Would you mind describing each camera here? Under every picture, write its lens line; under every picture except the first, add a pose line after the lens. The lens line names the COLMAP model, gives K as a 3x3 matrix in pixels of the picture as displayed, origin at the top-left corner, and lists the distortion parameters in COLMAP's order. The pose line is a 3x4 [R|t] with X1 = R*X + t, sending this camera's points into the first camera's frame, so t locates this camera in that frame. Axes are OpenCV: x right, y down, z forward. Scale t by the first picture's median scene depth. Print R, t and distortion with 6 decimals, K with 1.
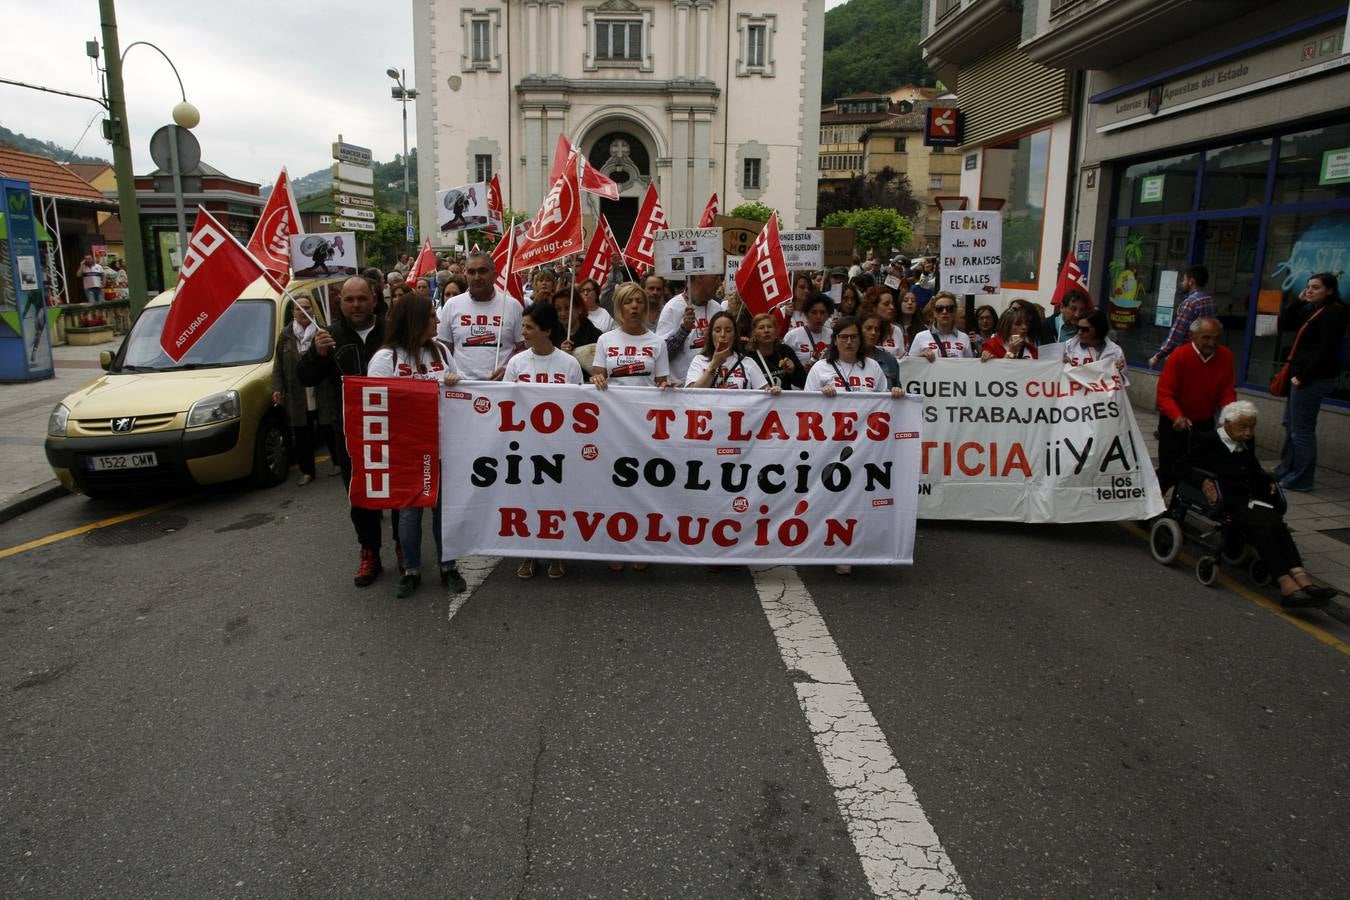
lens RADIAL K [[837.2, 0, 665.6], [0, 837.2, 447.2], [0, 0, 1]] dist [-0.080517, 0.039210]
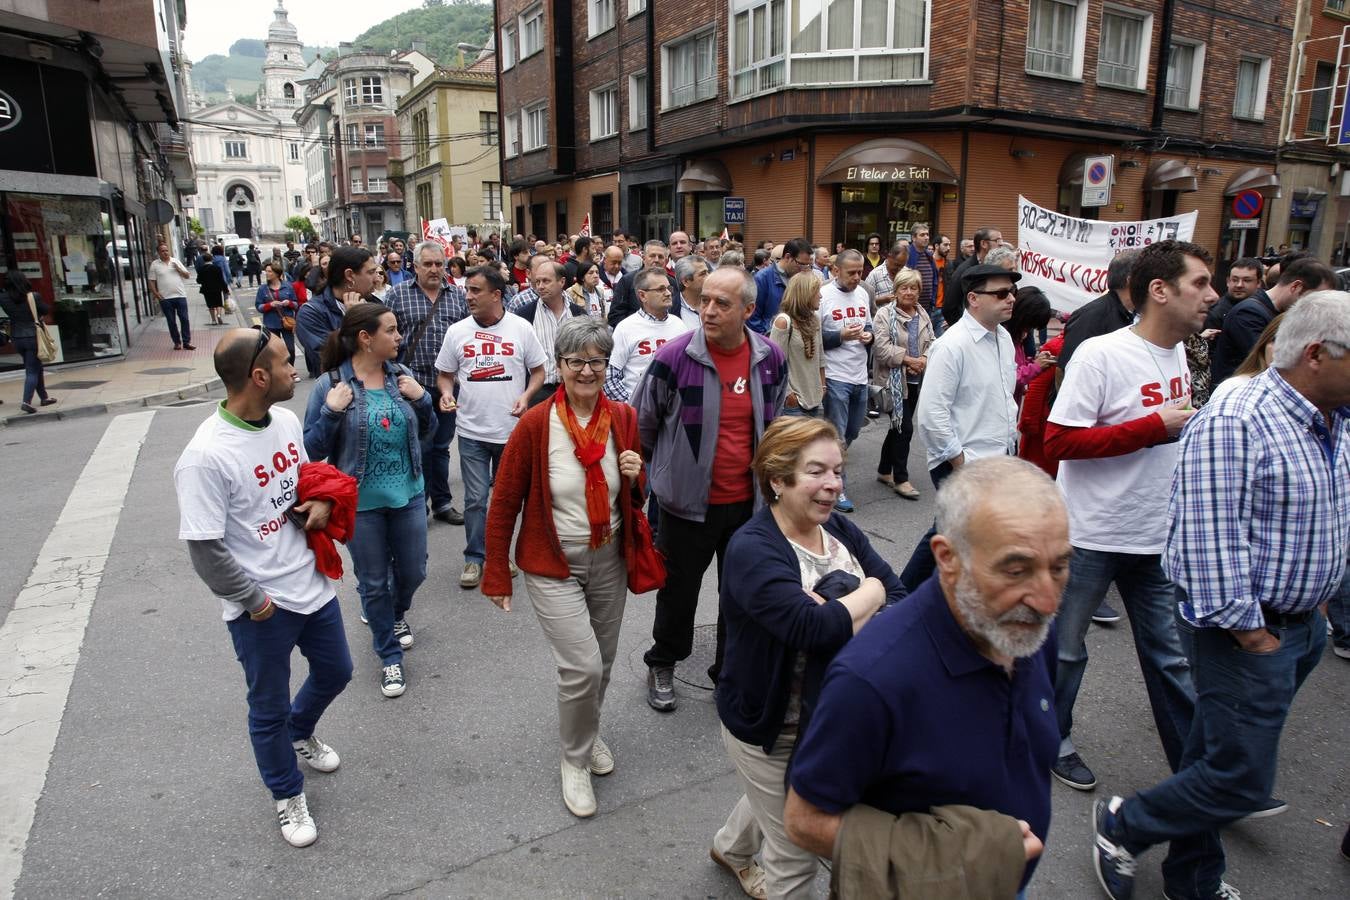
lens RADIAL K [[837.2, 0, 665.6], [0, 837.2, 447.2], [0, 0, 1]] dist [-0.080517, 0.039210]
pose [[0.900368, -0.118426, 0.418704, -0.024977], [0.107132, 0.992963, 0.050474, 0.422537], [-0.421735, -0.000589, 0.906719, -1.804039]]
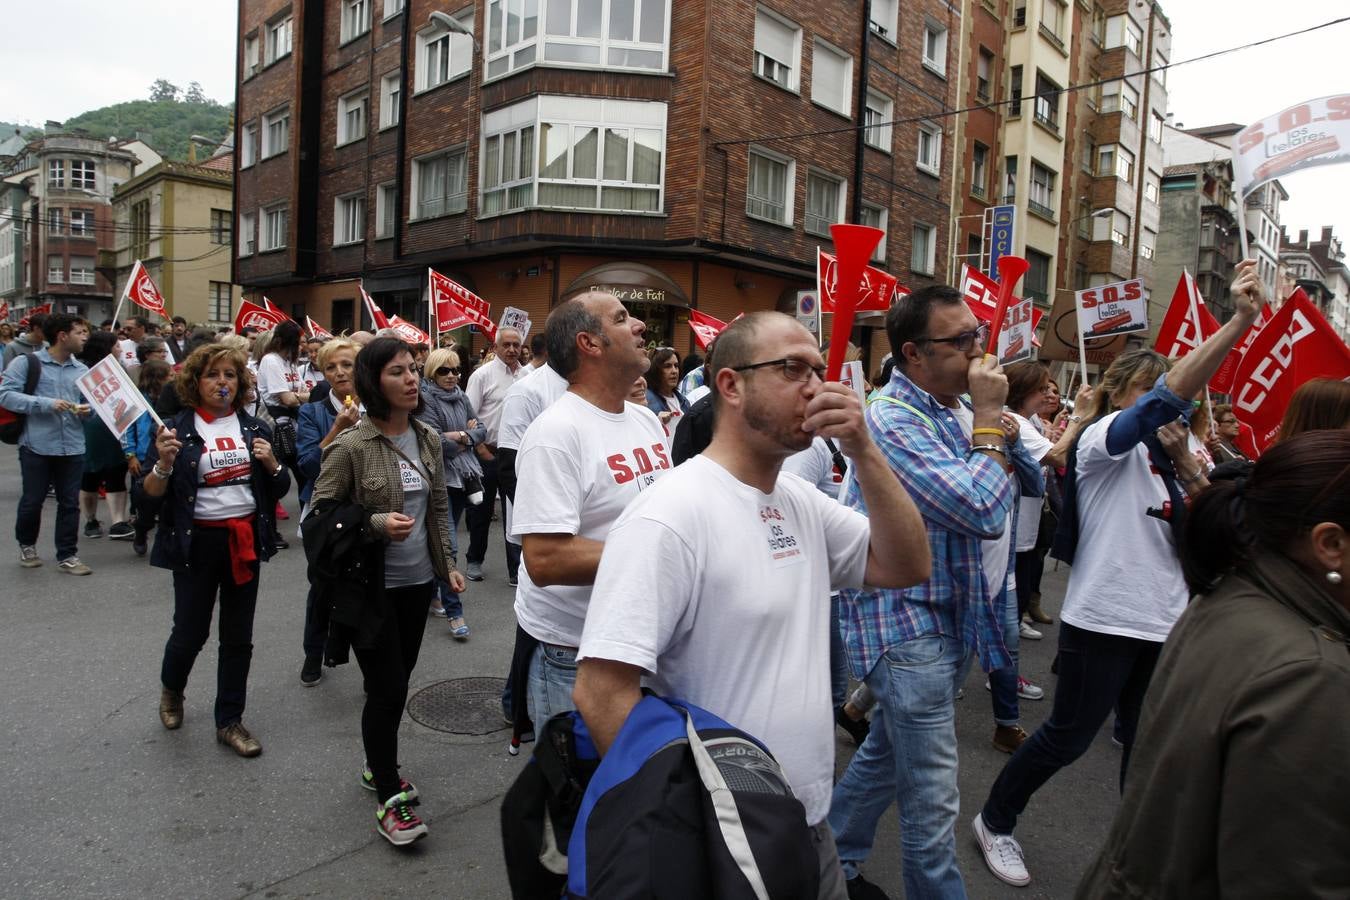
lens RADIAL K [[837.7, 0, 665.4], [0, 837.7, 446.9], [0, 0, 1]] dist [-0.084910, 0.041842]
pose [[0.730484, -0.034262, 0.682069, -0.028311], [0.104760, 0.992542, -0.062339, 0.429418], [-0.674847, 0.116991, 0.728626, -1.806383]]
